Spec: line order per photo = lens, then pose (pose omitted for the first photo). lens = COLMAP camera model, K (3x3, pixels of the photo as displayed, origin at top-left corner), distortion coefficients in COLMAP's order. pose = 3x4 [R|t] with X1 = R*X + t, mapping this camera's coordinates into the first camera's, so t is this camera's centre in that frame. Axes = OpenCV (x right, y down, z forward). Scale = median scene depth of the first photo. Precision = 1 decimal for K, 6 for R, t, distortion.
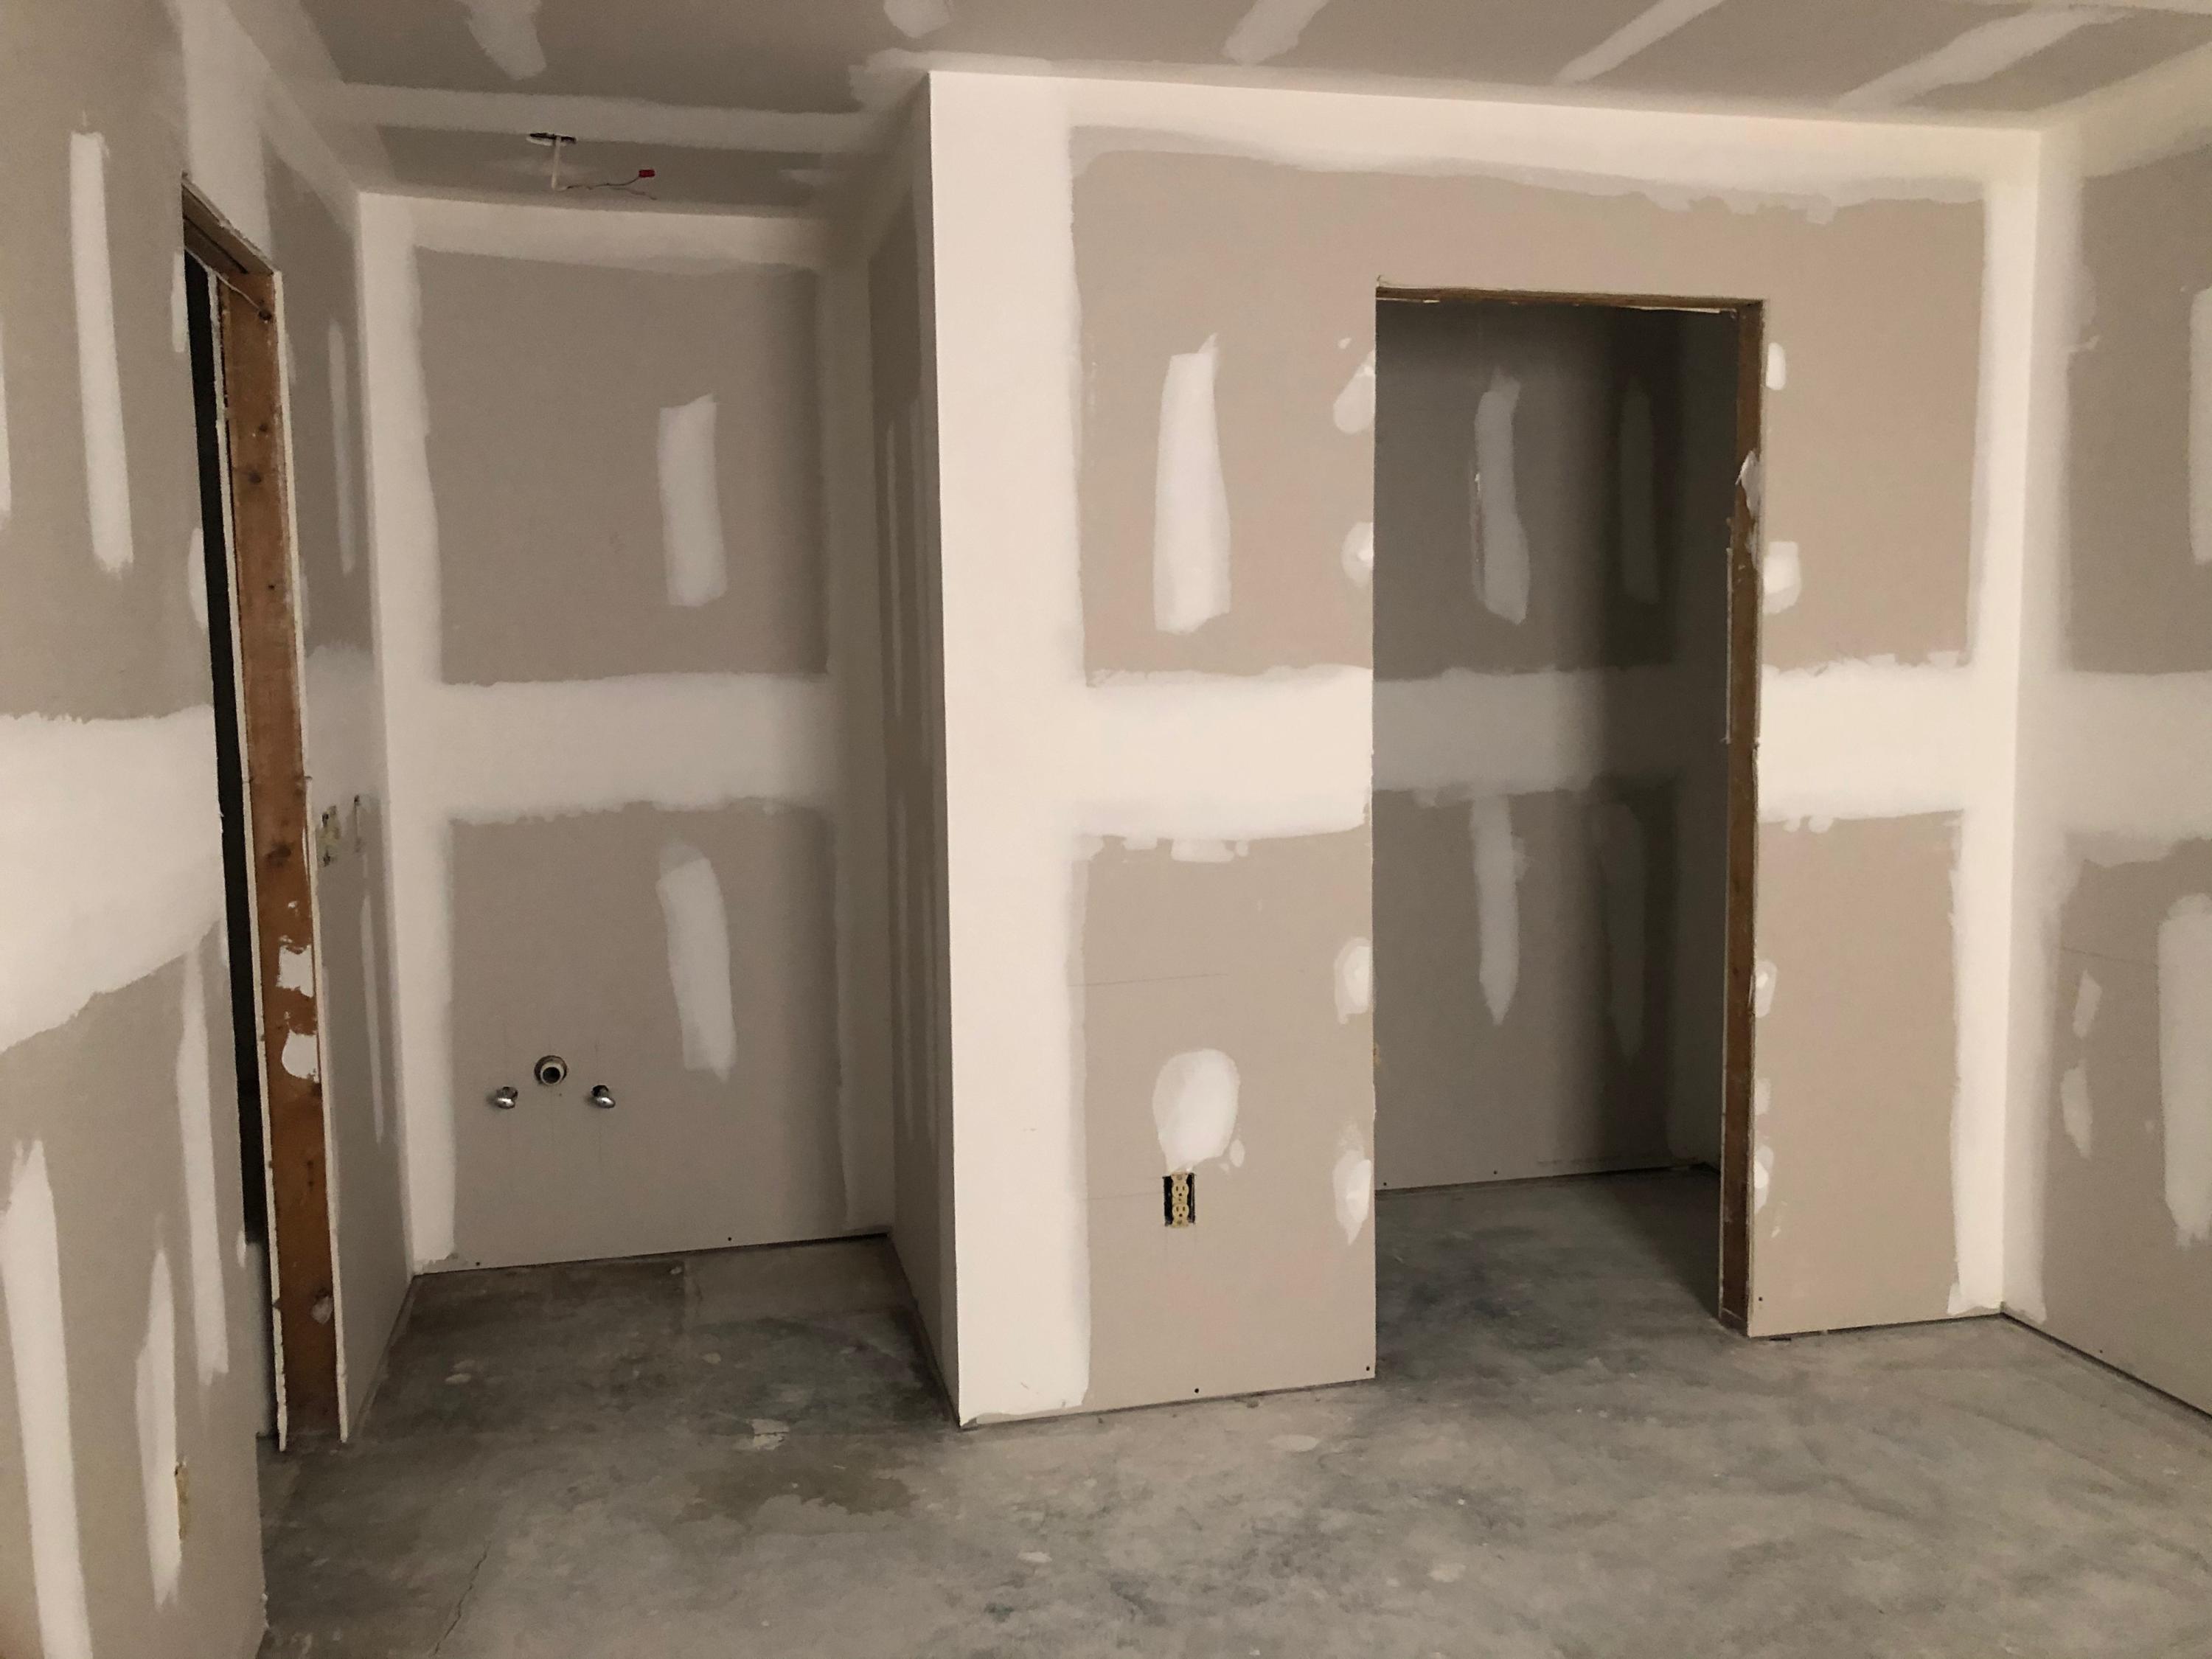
lens RADIAL K [[1809.3, 0, 1096.1], [0, 1809.3, 824.2], [0, 0, 1]] dist [0.015406, -0.027687]
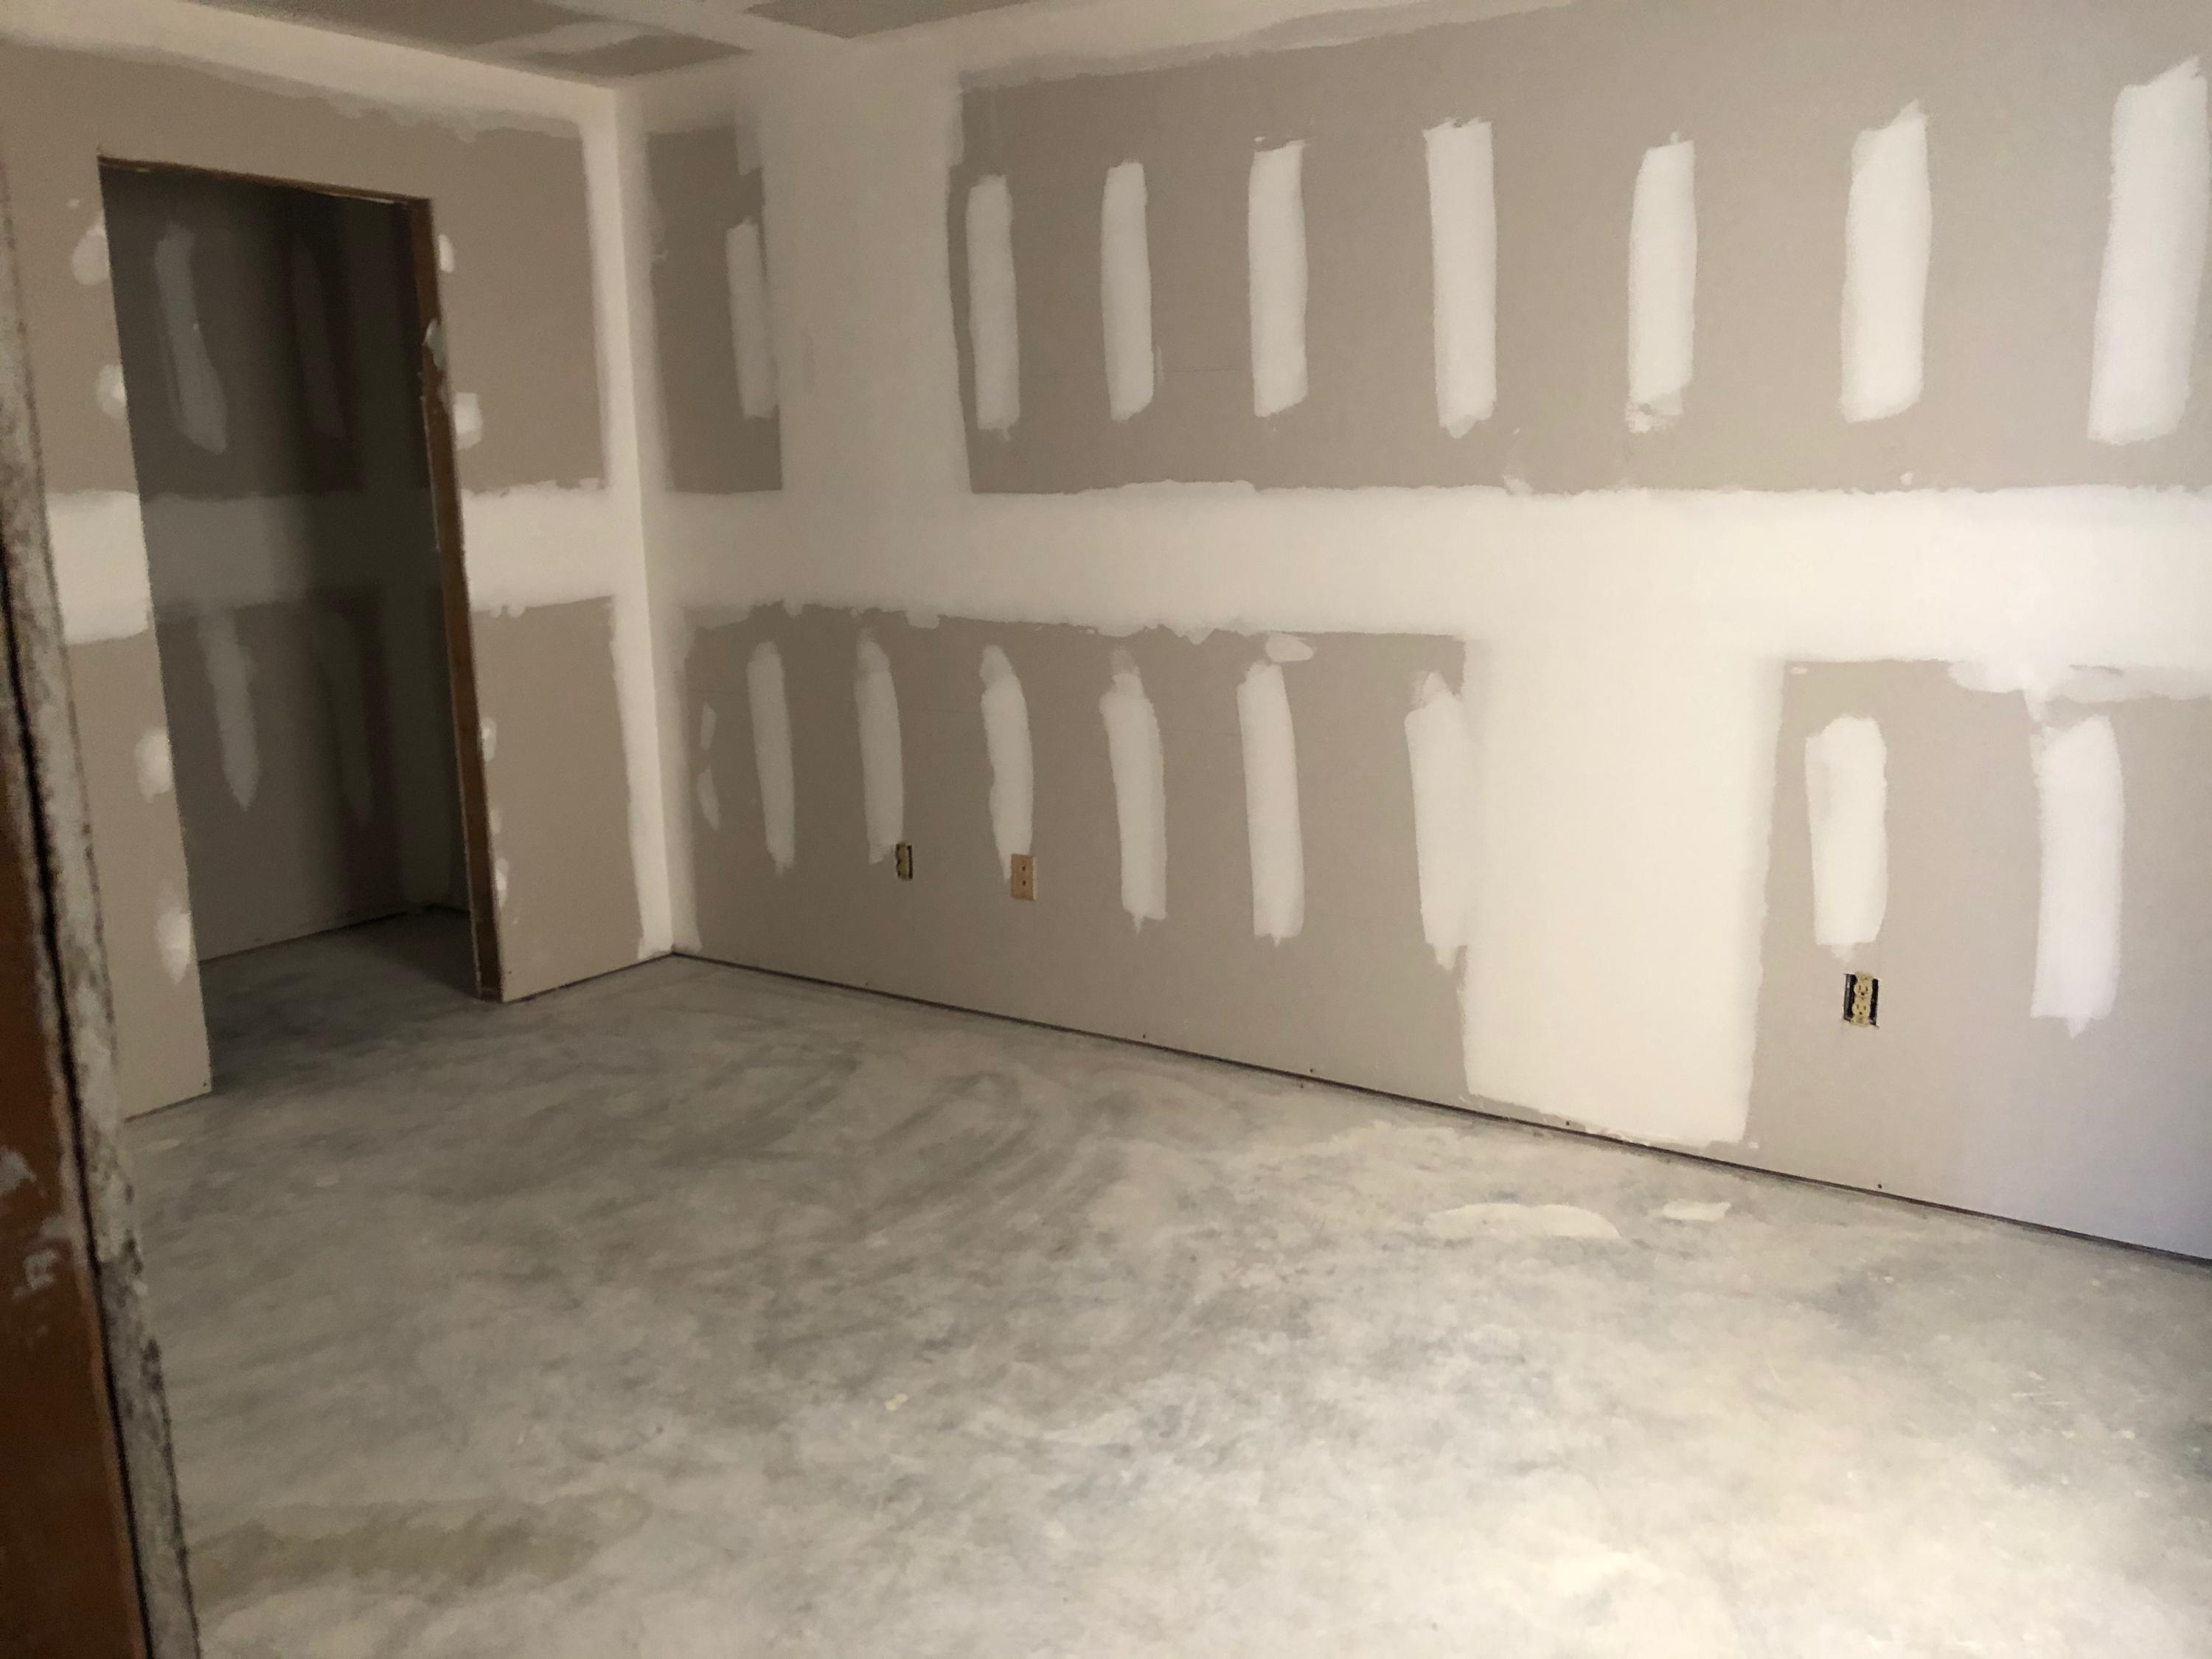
lens RADIAL K [[1809.3, 0, 1096.1], [0, 1809.3, 824.2], [0, 0, 1]] dist [0.015406, -0.027687]
pose [[0.741454, -0.128688, 0.658548, -0.178949], [0.066748, 0.990714, 0.118447, 0.025837], [-0.667675, -0.043866, 0.743159, -0.274882]]
